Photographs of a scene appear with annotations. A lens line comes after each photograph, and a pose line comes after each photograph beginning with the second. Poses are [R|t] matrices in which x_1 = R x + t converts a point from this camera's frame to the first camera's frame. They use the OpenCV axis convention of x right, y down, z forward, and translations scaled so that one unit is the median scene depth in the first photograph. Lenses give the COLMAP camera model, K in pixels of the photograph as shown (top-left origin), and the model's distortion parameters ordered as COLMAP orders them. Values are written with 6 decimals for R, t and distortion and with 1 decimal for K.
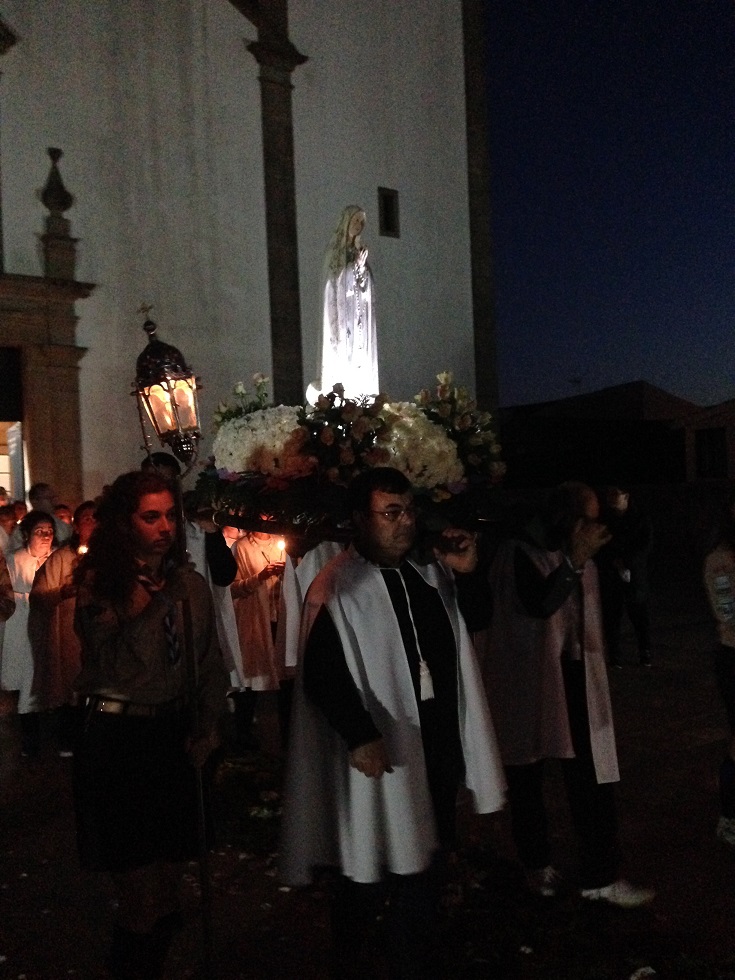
lens RADIAL K [[902.3, 0, 367.5], [0, 902.3, 490.0], [0, 0, 1]] dist [0.146575, -0.271543]
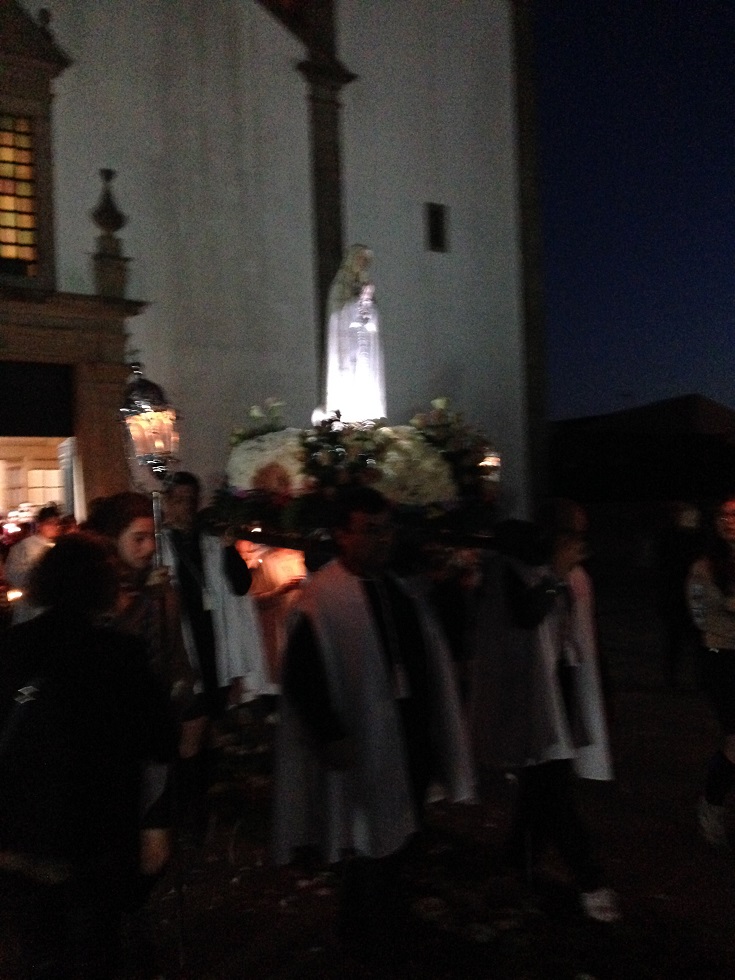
lens RADIAL K [[914.8, 0, 367.5], [0, 914.8, 490.0], [0, 0, 1]] dist [0.169559, -0.314230]
pose [[0.998435, 0.007387, -0.055427, 0.057804], [-0.008379, 0.999808, -0.017689, -0.001081], [0.055286, 0.018126, 0.998306, -0.085622]]
